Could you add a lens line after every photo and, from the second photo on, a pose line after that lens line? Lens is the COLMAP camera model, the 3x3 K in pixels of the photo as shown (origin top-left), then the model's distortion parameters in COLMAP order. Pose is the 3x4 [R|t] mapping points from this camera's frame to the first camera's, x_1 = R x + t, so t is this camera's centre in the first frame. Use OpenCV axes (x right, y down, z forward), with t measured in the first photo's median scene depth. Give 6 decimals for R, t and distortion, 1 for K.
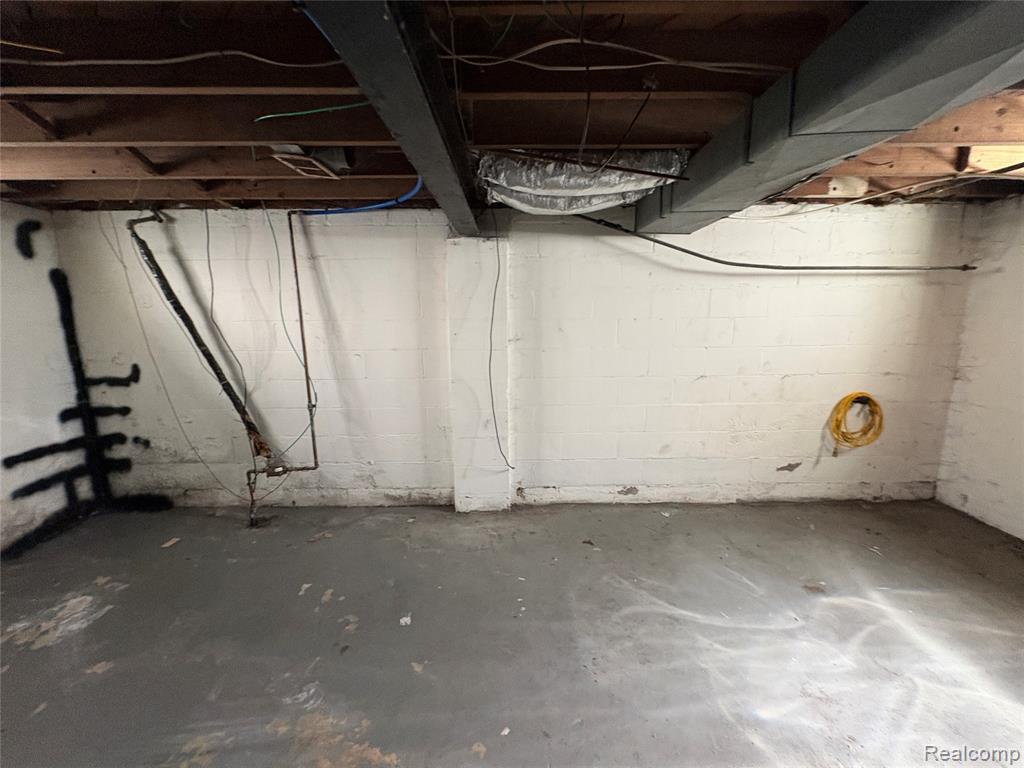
lens RADIAL K [[410.0, 0, 512.2], [0, 410.0, 383.3], [0, 0, 1]] dist [0.000677, 0.000287]
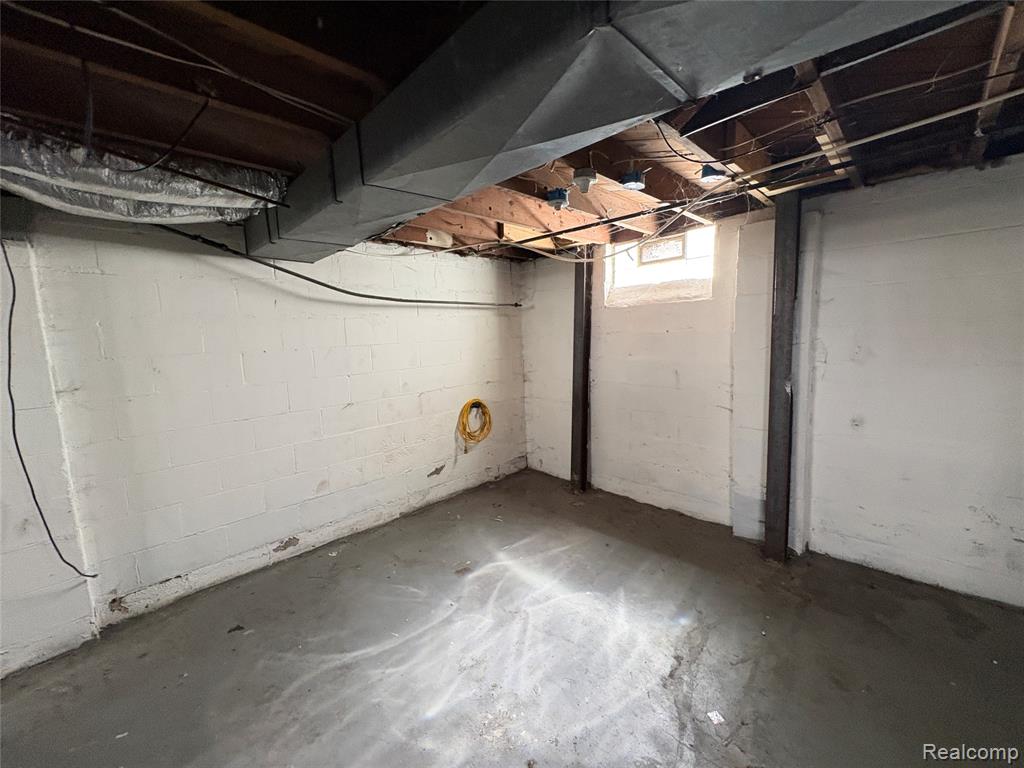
lens RADIAL K [[410.0, 0, 512.3], [0, 410.0, 382.1], [0, 0, 1]] dist [0.000677, 0.000287]
pose [[0.713144, -0.102618, 0.693466, 0.060930], [0.149861, 0.988676, -0.007810, -0.002831], [-0.684812, 0.109493, 0.720447, -0.004256]]
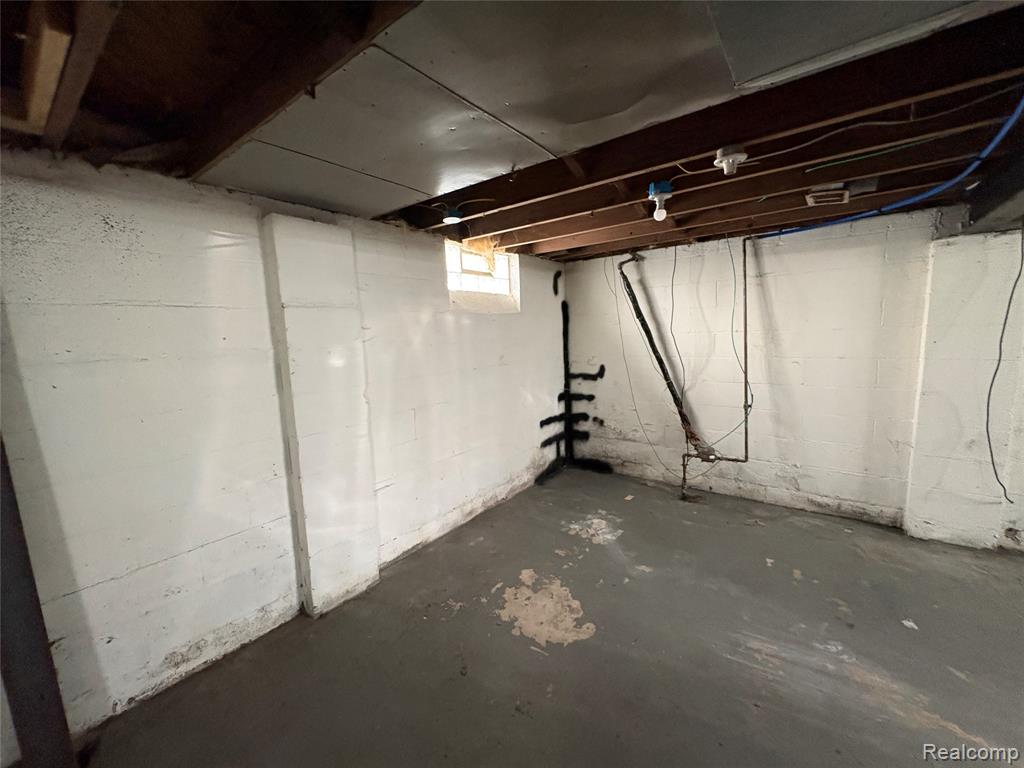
lens RADIAL K [[410.0, 0, 513.9], [0, 410.0, 383.3], [0, 0, 1]] dist [0.000677, 0.000287]
pose [[0.790677, 0.055283, -0.609733, -0.321711], [-0.068314, 0.997662, 0.001870, 0.035540], [0.608410, 0.040175, 0.792605, -0.304769]]
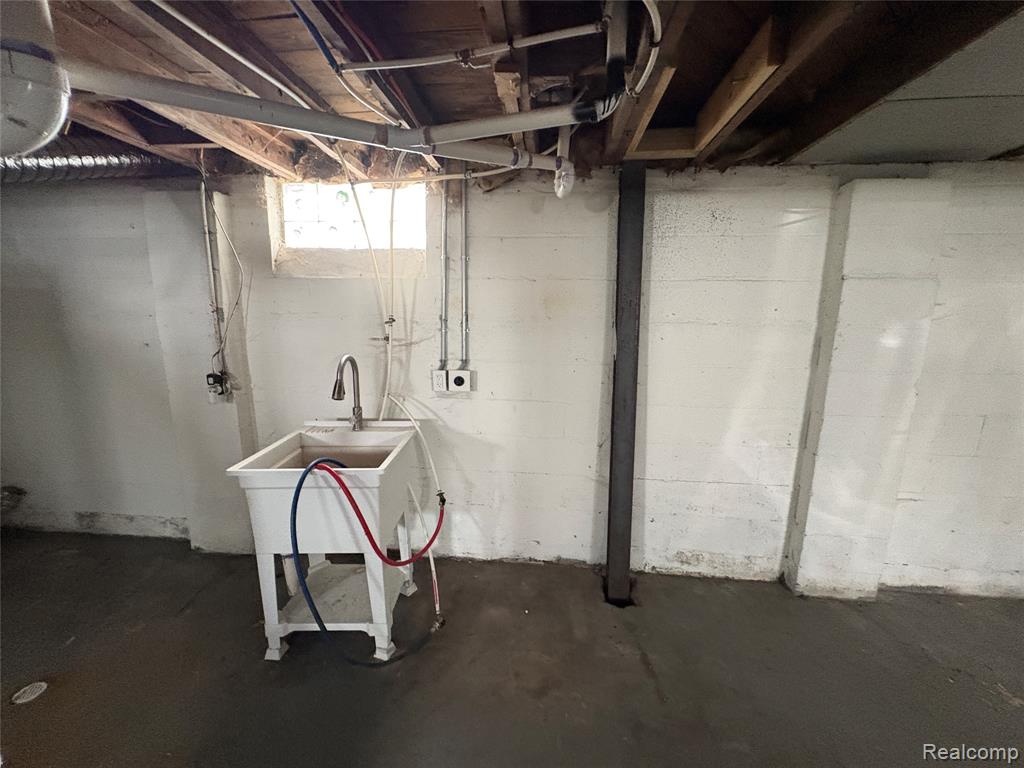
lens RADIAL K [[410.0, 0, 513.7], [0, 410.0, 381.3], [0, 0, 1]] dist [0.000677, 0.000287]
pose [[-0.101649, 0.172022, -0.979835, -0.322562], [-0.170467, 0.967357, 0.187516, 0.062893], [0.980106, 0.186090, -0.069007, -0.452221]]
